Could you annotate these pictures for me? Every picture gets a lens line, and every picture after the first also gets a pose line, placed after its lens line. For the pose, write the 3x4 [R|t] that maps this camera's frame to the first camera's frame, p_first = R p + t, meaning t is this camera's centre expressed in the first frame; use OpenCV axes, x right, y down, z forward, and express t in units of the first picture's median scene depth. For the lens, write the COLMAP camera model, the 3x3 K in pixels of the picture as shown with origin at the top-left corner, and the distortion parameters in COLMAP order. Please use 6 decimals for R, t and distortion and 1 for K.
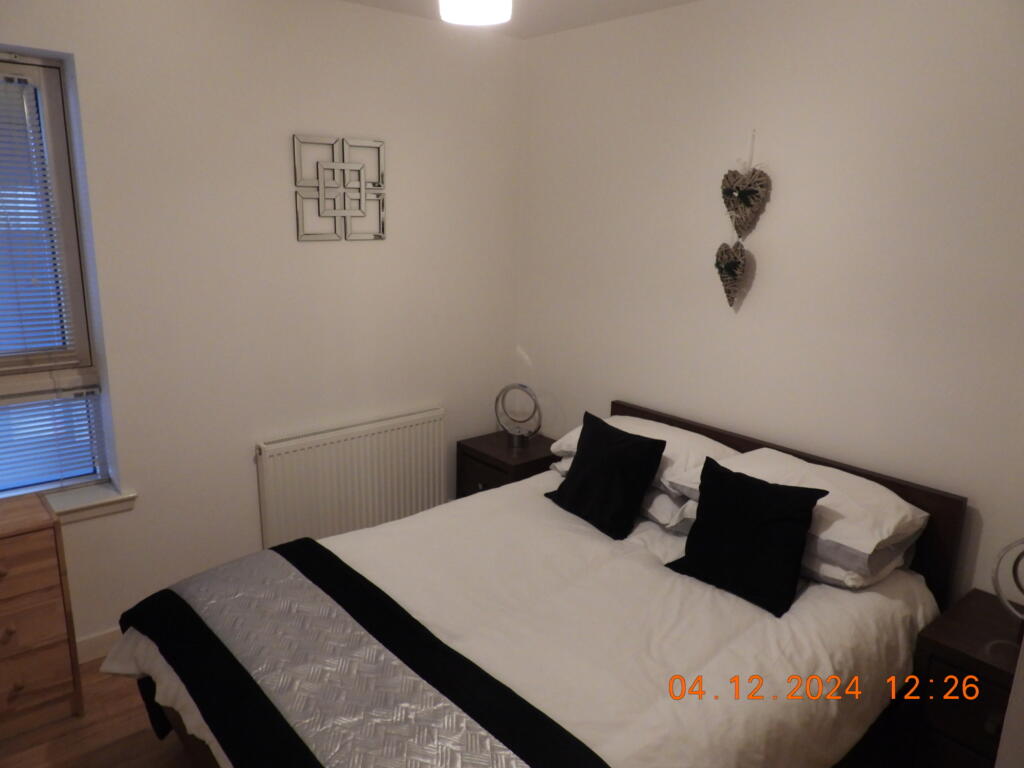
lens RADIAL K [[725.6, 0, 512.0], [0, 725.6, 384.0], [0, 0, 1]] dist [0.006424, 0.000923]
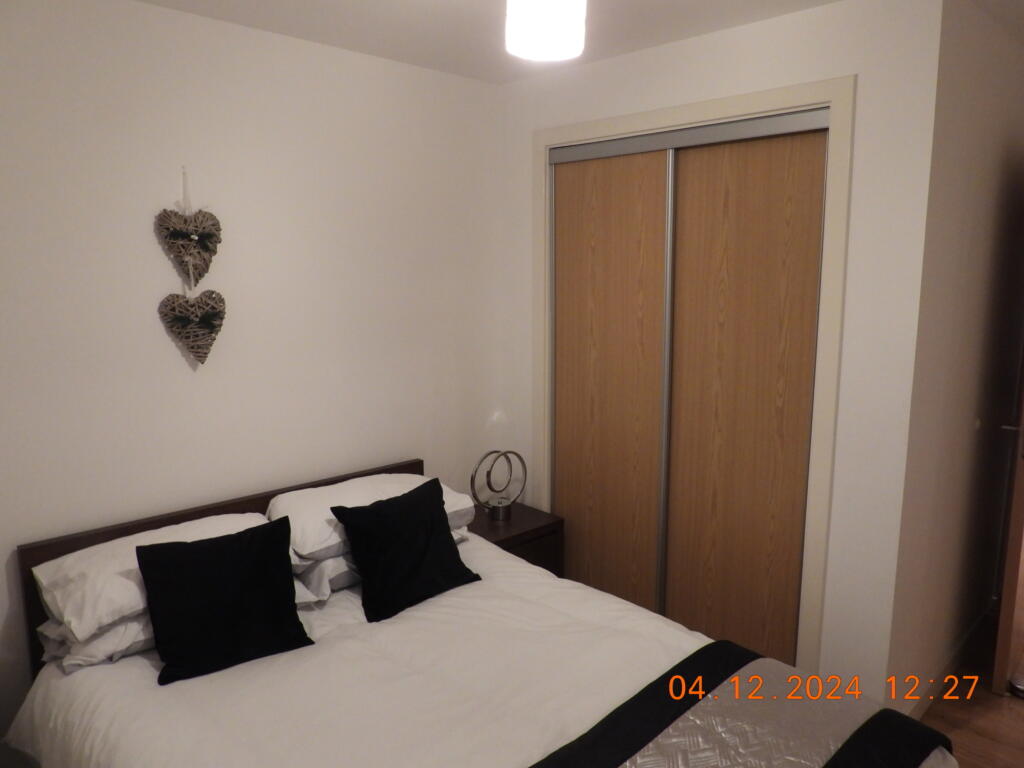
lens RADIAL K [[709.1, 0, 512.0], [0, 709.1, 384.0], [0, 0, 1]] dist [-0.005956, -0.001425]
pose [[-0.025763, -0.187209, 0.981982, -0.585593], [0.227802, 0.955364, 0.188111, -0.167221], [-0.973367, 0.228543, 0.018033, 0.658575]]
